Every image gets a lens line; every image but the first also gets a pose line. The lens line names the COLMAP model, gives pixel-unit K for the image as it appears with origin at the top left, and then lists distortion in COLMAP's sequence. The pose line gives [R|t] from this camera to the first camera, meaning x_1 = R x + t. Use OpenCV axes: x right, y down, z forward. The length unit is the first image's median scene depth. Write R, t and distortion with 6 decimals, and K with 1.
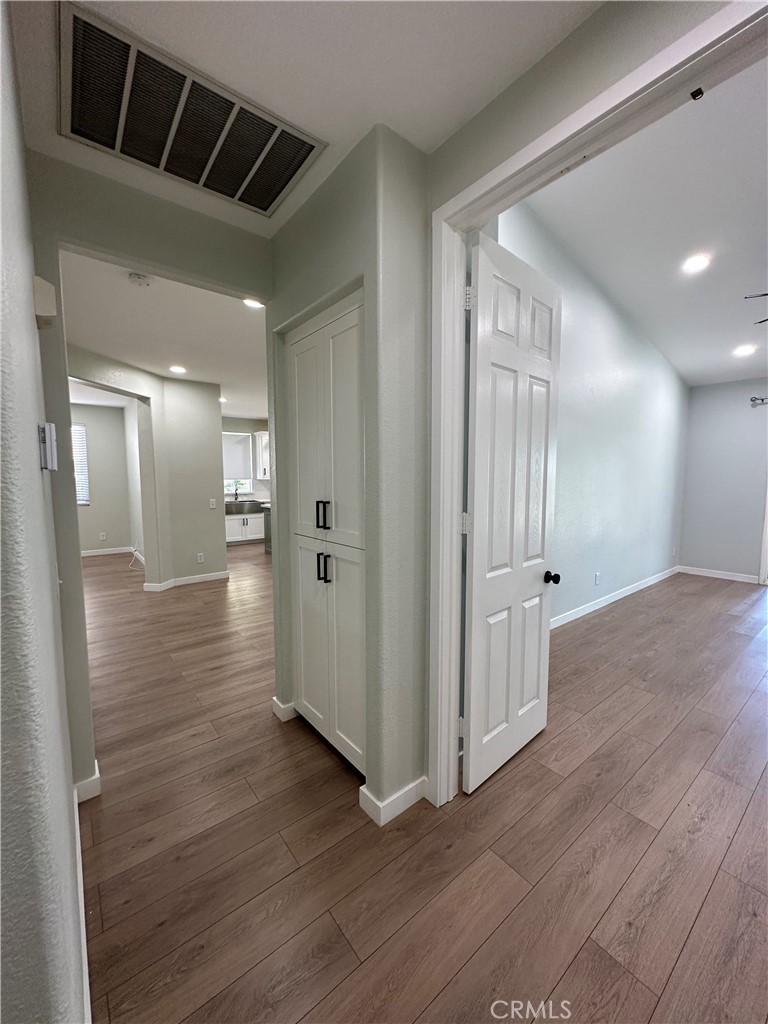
lens RADIAL K [[410.4, 0, 384.4], [0, 410.4, 510.2], [0, 0, 1]] dist [-0.001386, 0.000331]
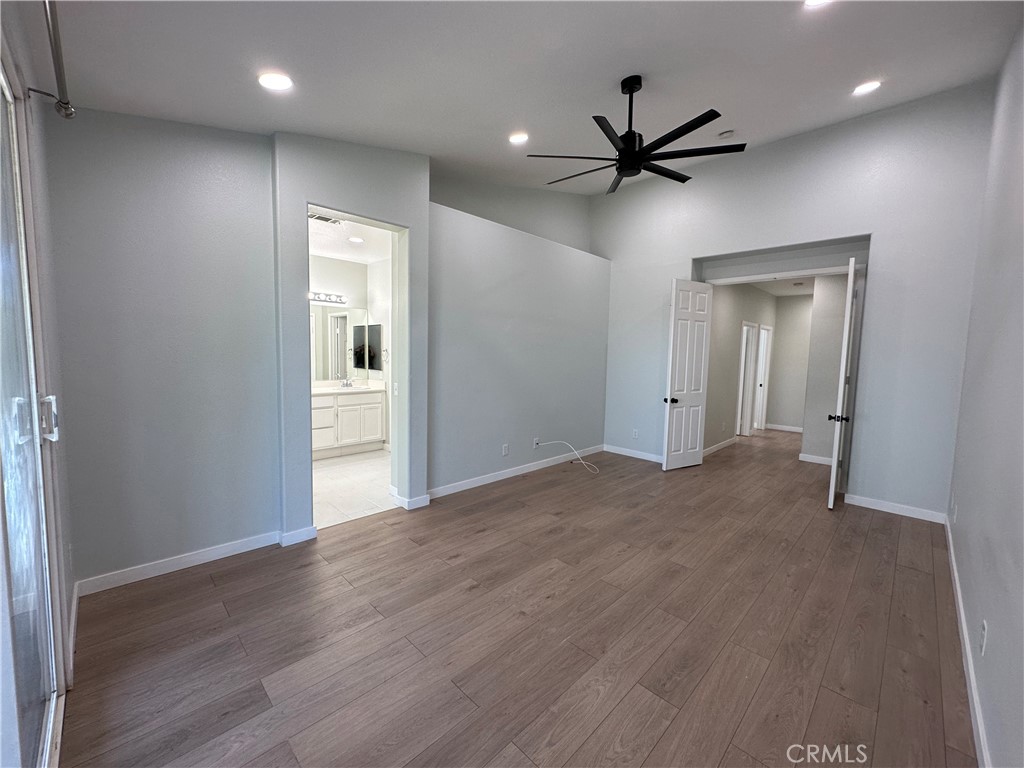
lens RADIAL K [[410.4, 0, 512.6], [0, 410.4, 385.4], [0, 0, 1]] dist [-0.001386, 0.000331]
pose [[-0.993100, -0.016815, -0.116060, 1.574635], [-0.036530, 0.984784, 0.169899, -0.178328], [0.111438, 0.172966, -0.978603, 2.013605]]
